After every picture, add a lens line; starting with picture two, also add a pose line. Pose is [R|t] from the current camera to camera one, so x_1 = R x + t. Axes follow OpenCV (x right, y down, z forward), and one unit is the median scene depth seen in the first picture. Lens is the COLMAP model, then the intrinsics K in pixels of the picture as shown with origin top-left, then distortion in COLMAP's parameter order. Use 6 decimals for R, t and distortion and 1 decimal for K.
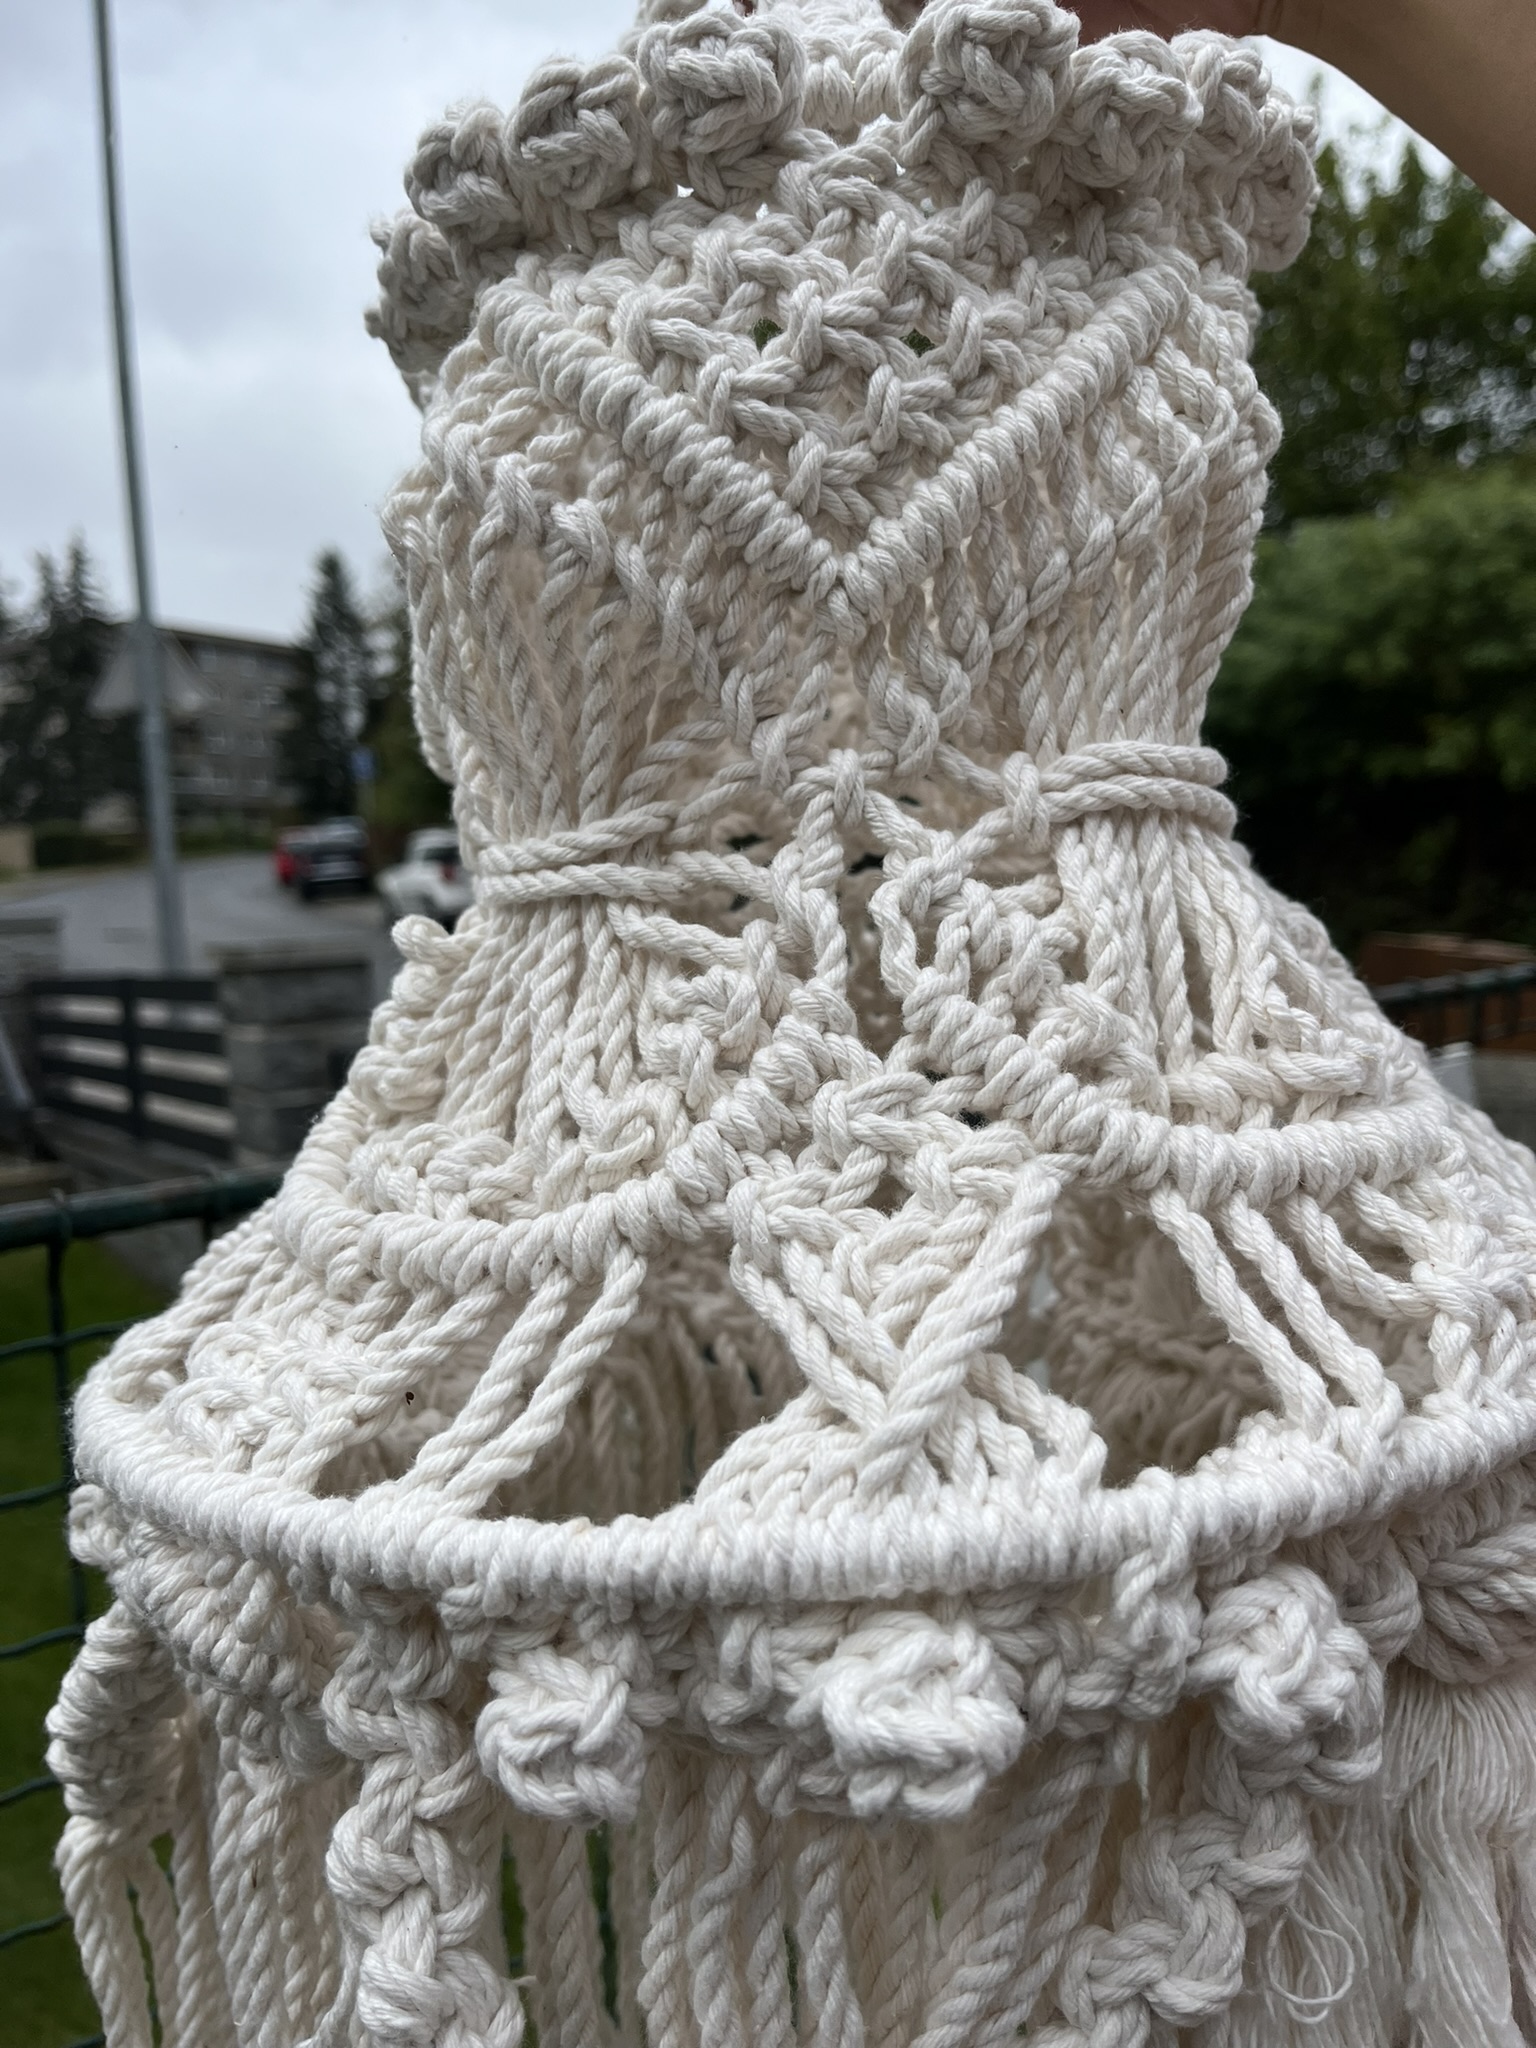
lens RADIAL K [[1827.8, 0, 640.6], [0, 1827.8, 1015.9], [0, 0, 1]] dist [0.072316, -0.132470]
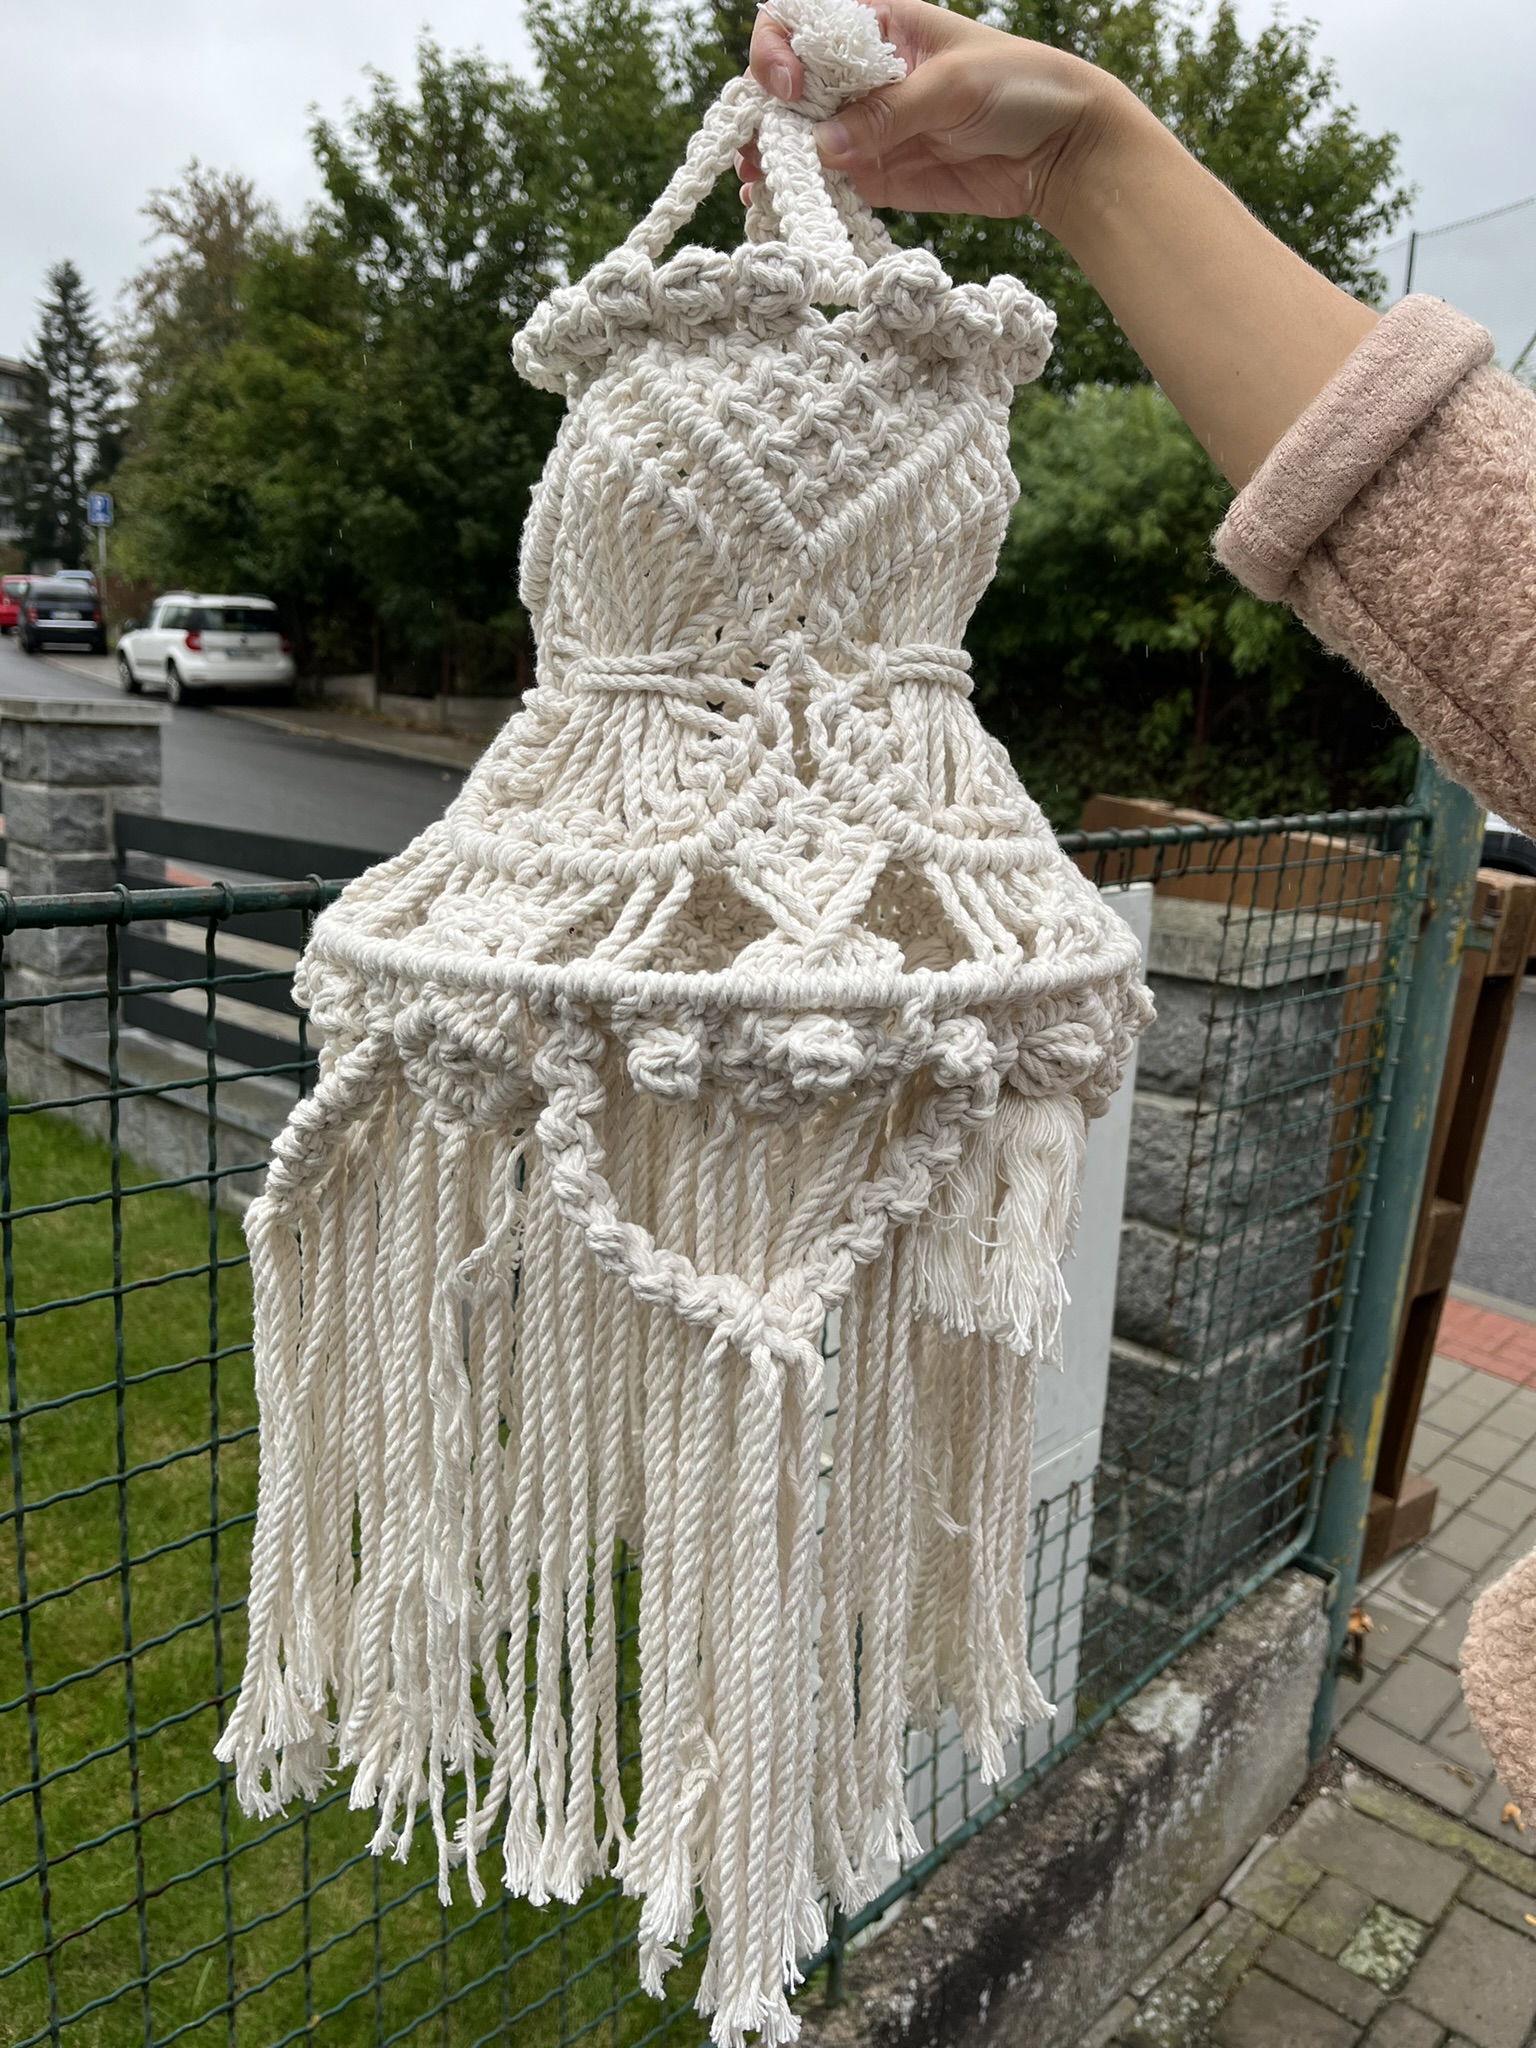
lens RADIAL K [[1587.1, 0, 767.1], [0, 1587.1, 985.0], [0, 0, 1]] dist [0.048668, -0.079945]
pose [[0.969883, 0.073608, 0.232184, -0.304420], [-0.099884, 0.989600, 0.103512, 0.059420], [-0.222150, -0.123586, 0.967148, -0.732991]]
